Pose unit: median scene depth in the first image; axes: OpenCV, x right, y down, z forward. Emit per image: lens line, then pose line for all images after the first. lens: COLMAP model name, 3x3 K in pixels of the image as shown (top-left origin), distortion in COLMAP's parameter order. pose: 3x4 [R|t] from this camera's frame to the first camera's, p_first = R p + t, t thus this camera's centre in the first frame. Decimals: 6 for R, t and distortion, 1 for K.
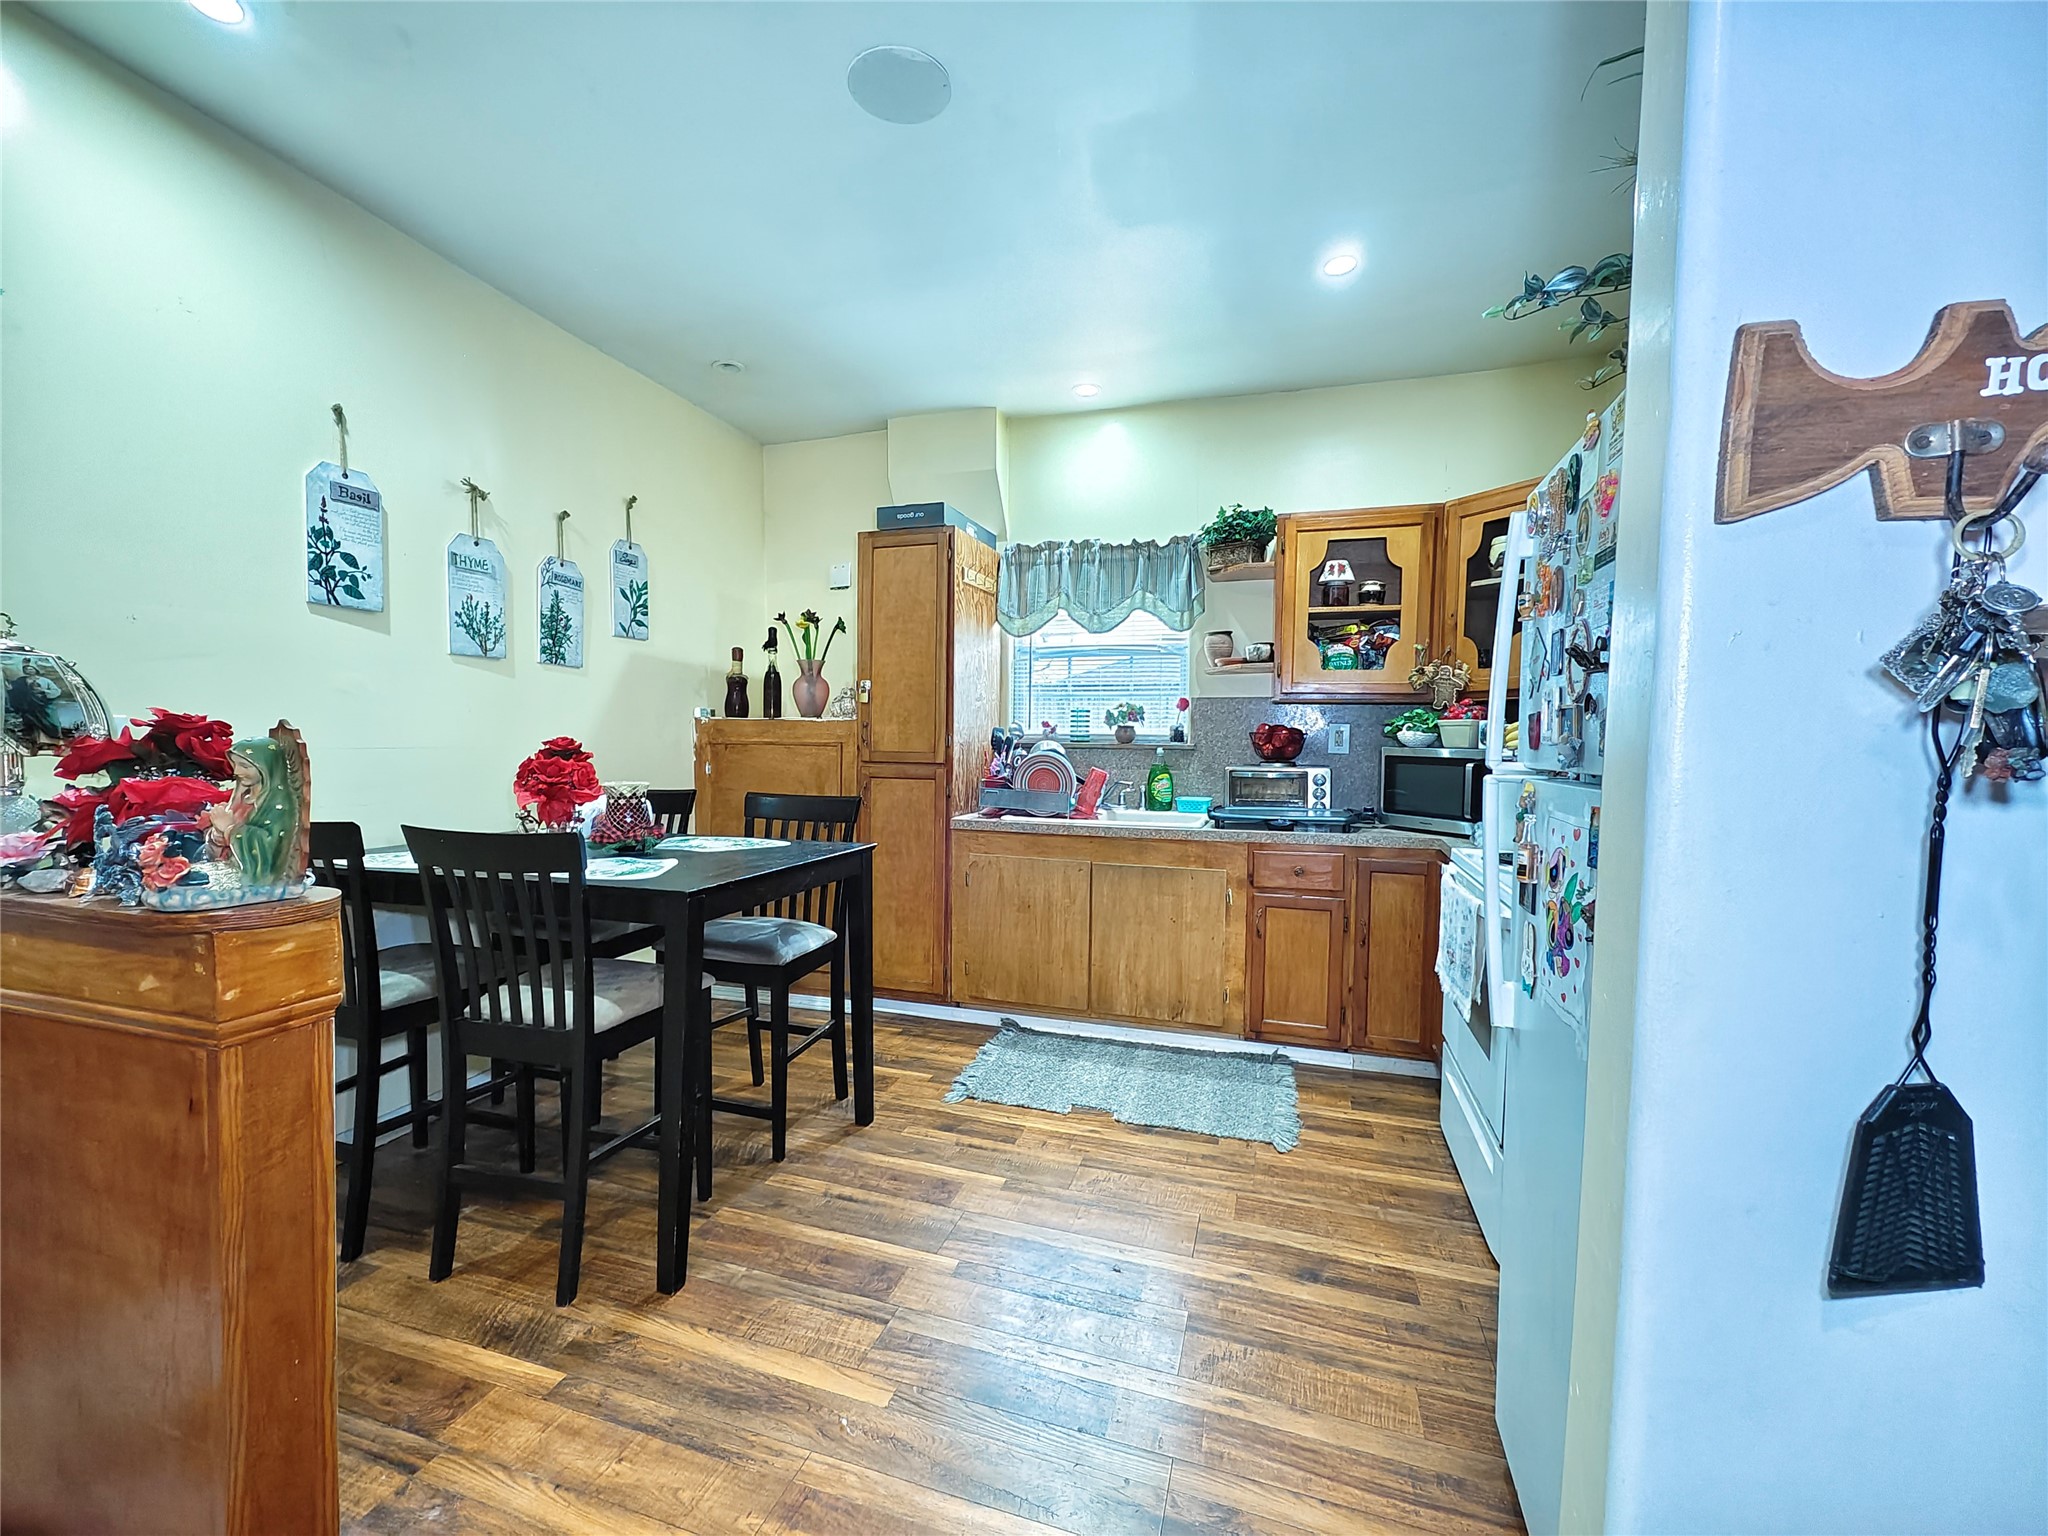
lens RADIAL K [[842.7, 0, 1024.0], [0, 842.7, 771.6], [0, 0, 1]] dist [0.002739, 0.000444]
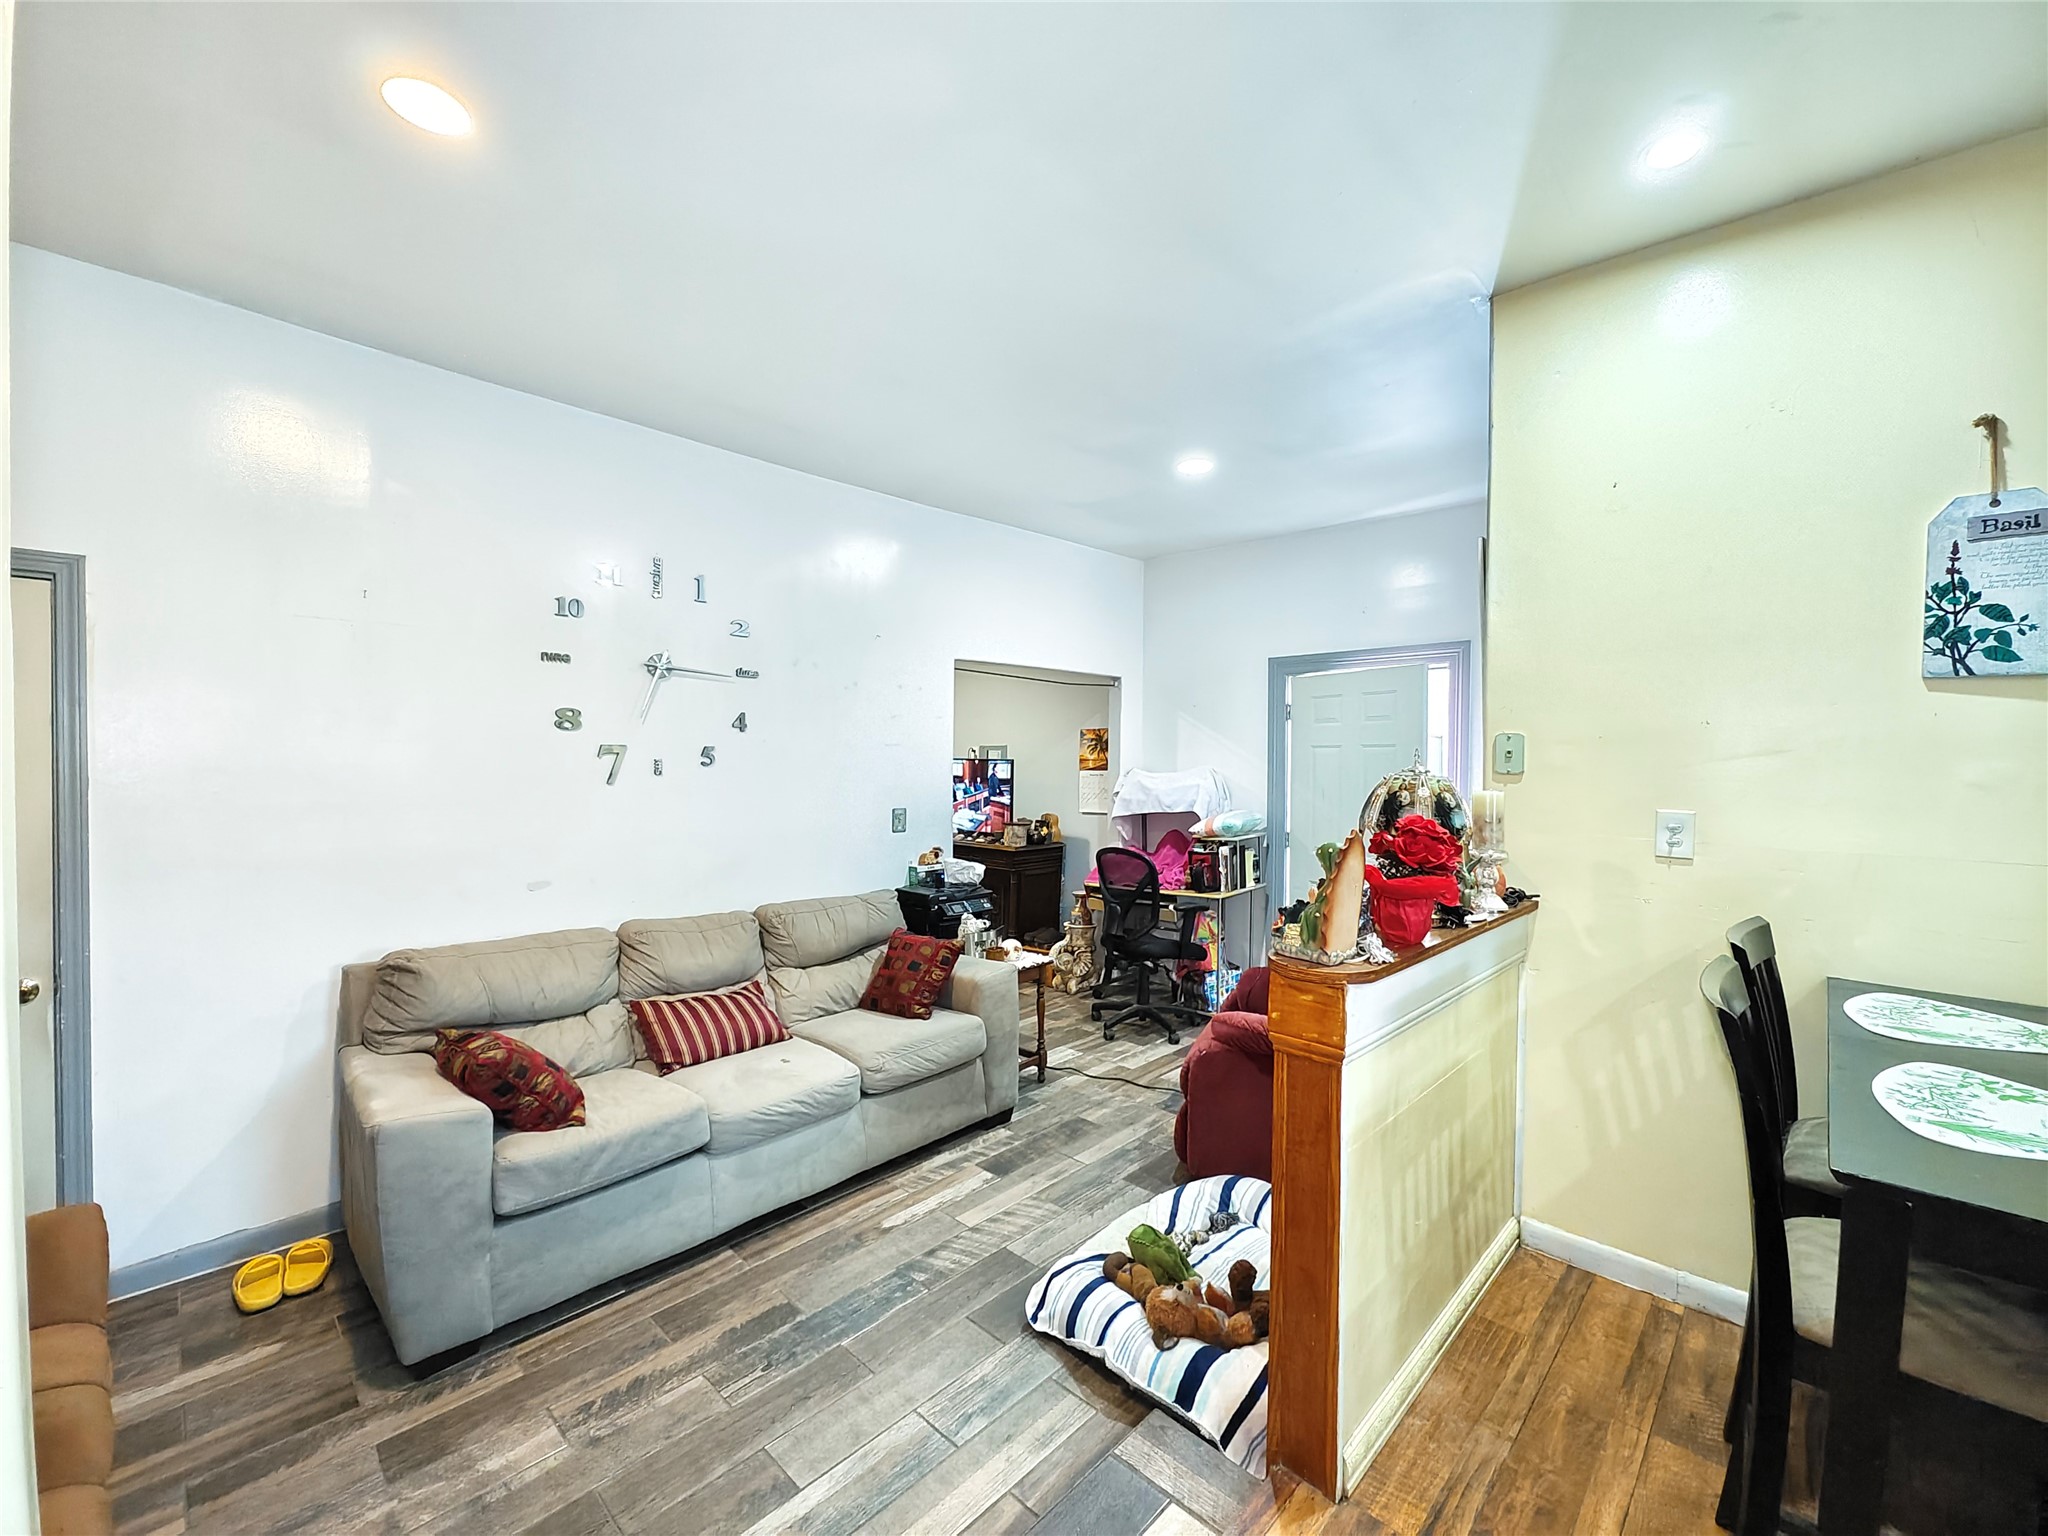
lens RADIAL K [[842.7, 0, 1017.8], [0, 842.7, 767.4], [0, 0, 1]] dist [0.002739, 0.000444]
pose [[-0.445830, -0.001341, -0.895117, 0.215676], [-0.056216, 0.998067, 0.026504, -0.068642], [0.893351, 0.062136, -0.445043, 0.461880]]
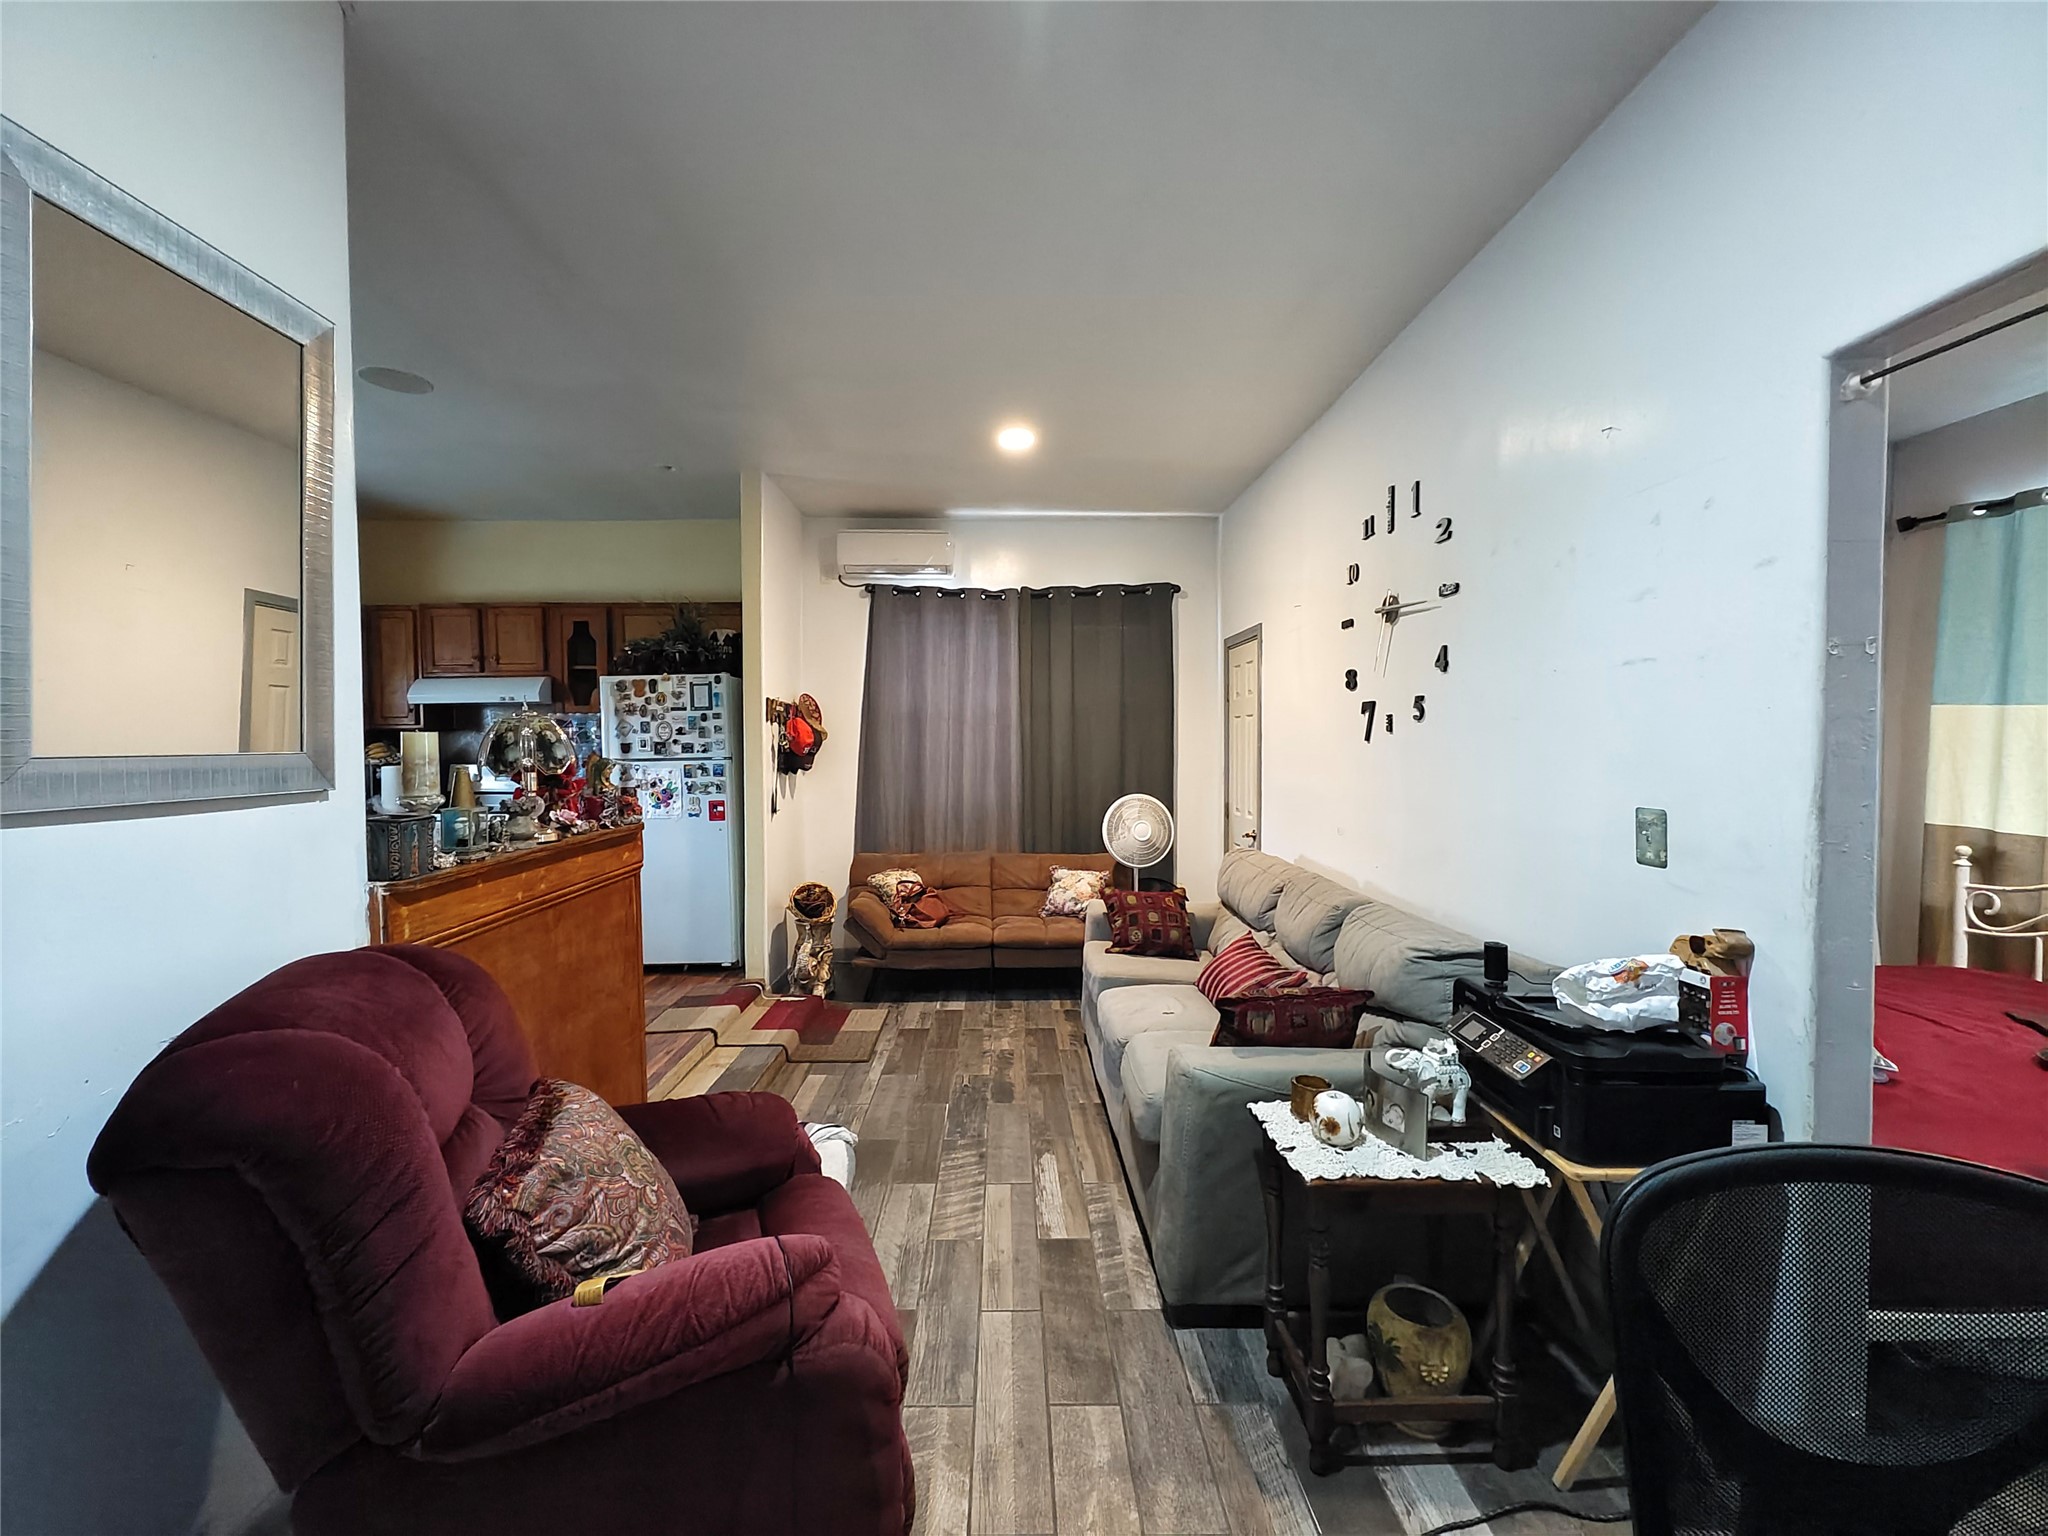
lens RADIAL K [[842.7, 0, 1012.9], [0, 842.7, 773.0], [0, 0, 1]] dist [0.002739, 0.000444]
pose [[-0.315927, -0.041449, 0.947878, -1.458702], [0.049994, 0.996930, 0.060256, -0.034221], [-0.947465, 0.066424, -0.312885, 0.261311]]
